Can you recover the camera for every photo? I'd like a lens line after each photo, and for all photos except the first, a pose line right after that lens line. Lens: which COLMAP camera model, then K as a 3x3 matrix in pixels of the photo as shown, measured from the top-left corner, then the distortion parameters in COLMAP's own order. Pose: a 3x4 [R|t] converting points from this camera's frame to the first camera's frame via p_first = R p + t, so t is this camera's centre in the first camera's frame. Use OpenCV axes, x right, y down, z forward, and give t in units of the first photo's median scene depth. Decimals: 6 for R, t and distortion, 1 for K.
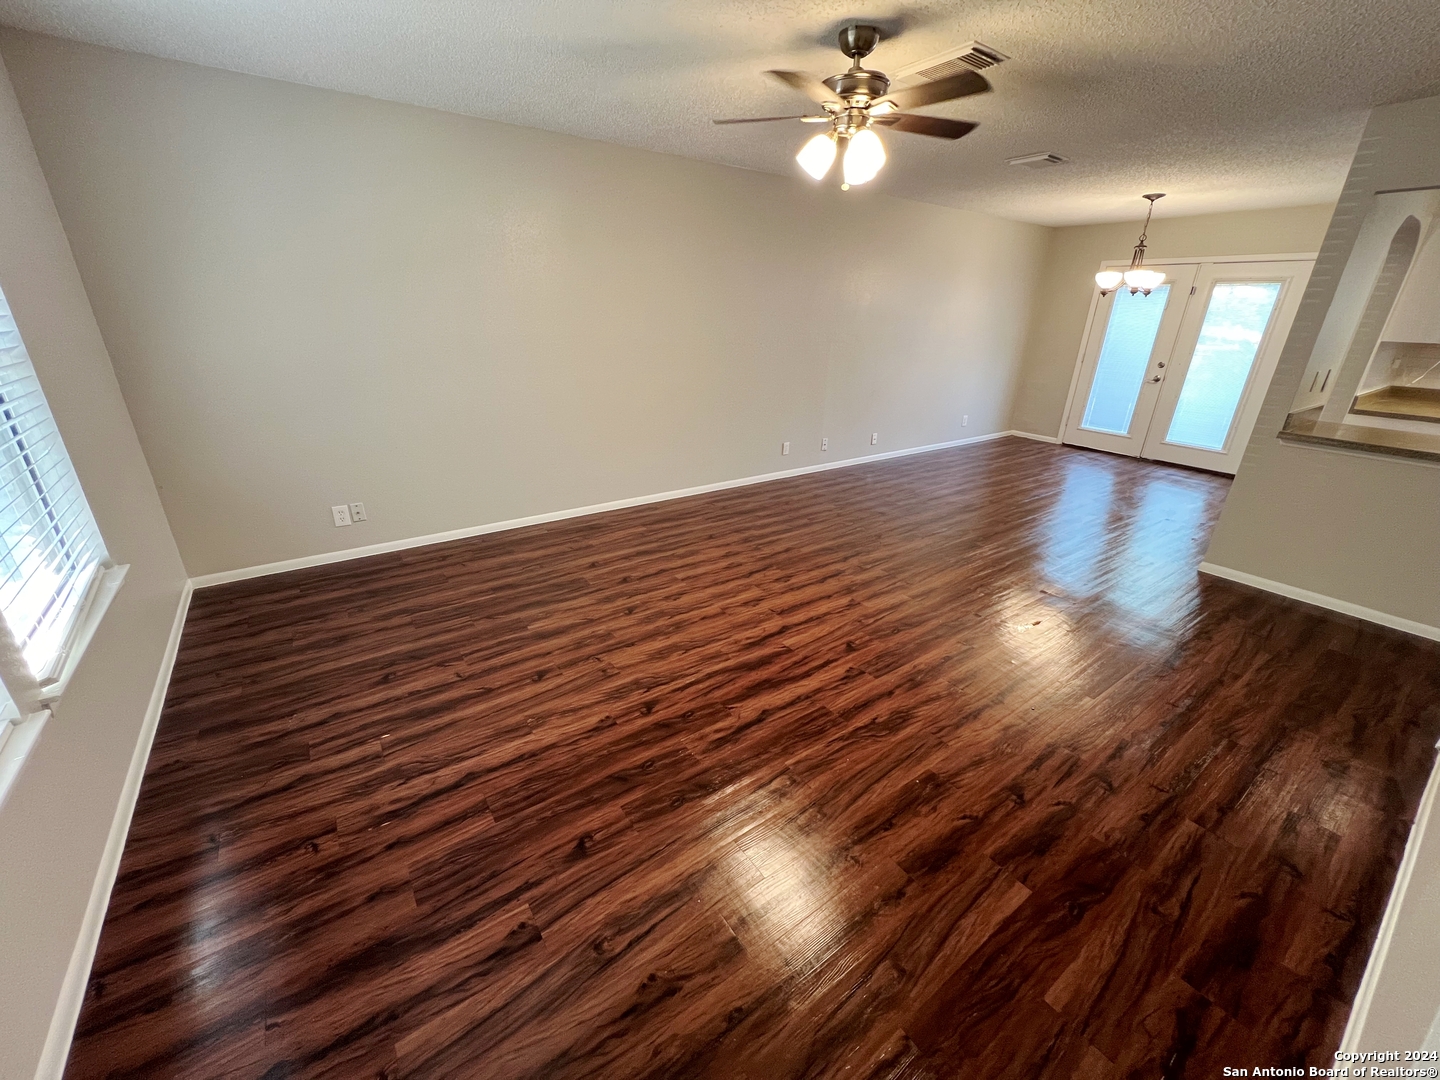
lens RADIAL K [[576.2, 0, 720.4], [0, 576.2, 534.9], [0, 0, 1]] dist [-0.001007, 0.000232]
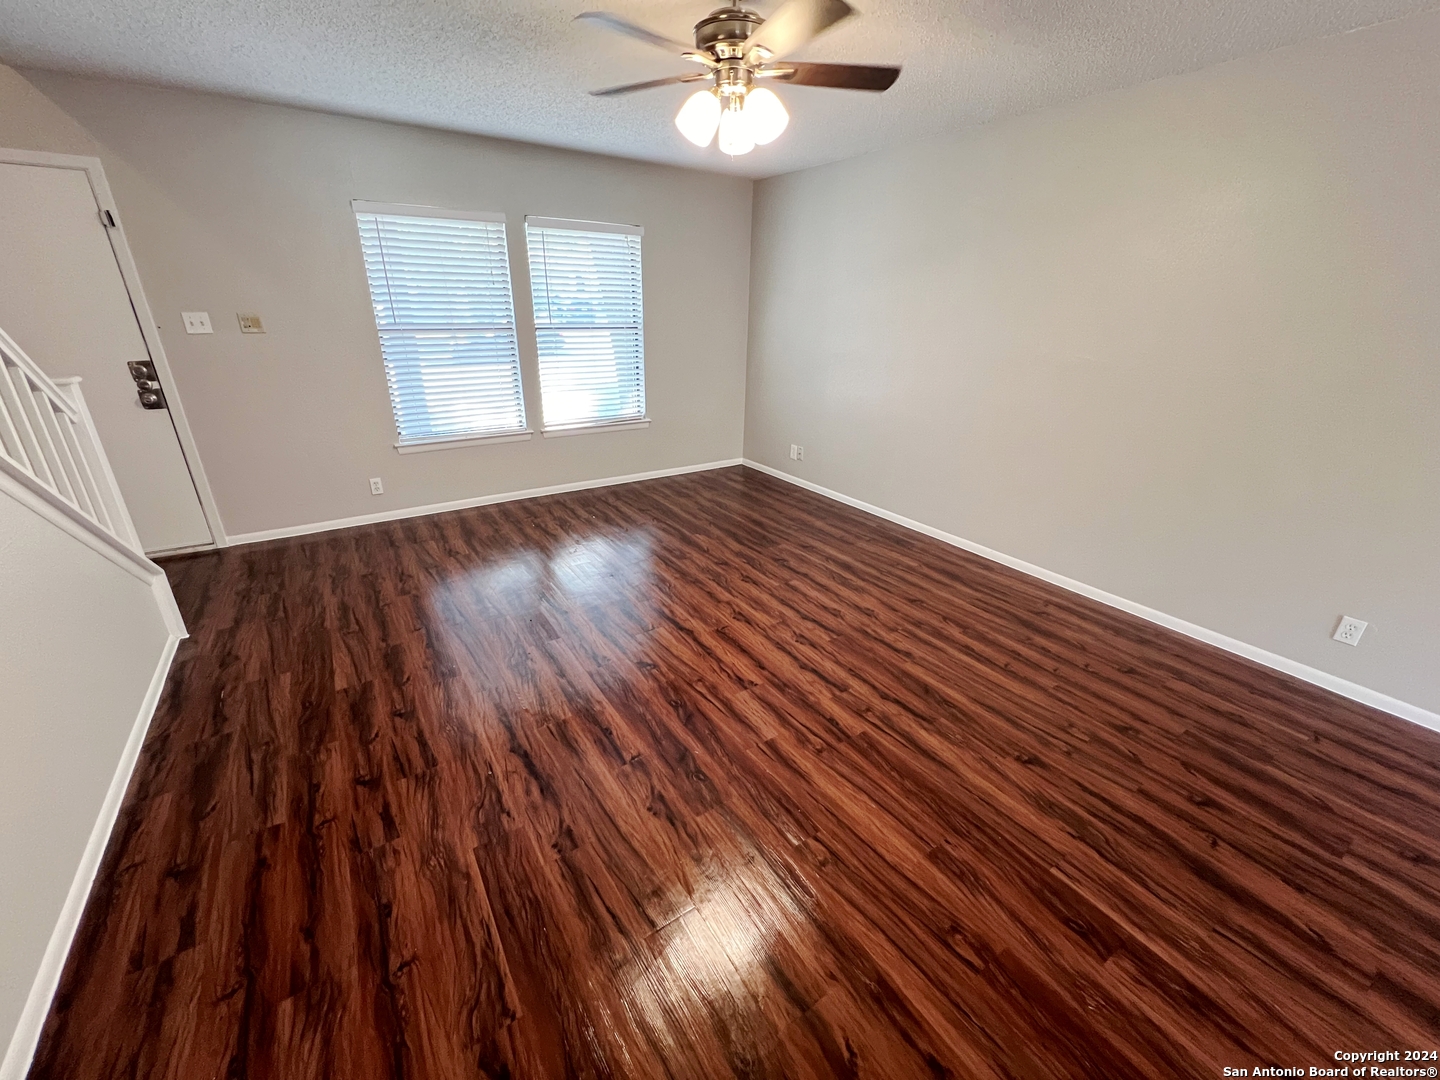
lens RADIAL K [[576.2, 0, 720.1], [0, 576.2, 536.8], [0, 0, 1]] dist [-0.001007, 0.000232]
pose [[-0.028179, 0.355284, -0.934333, 0.786503], [-0.386004, 0.858335, 0.338027, -0.265809], [0.922066, 0.370182, 0.112954, 0.717508]]
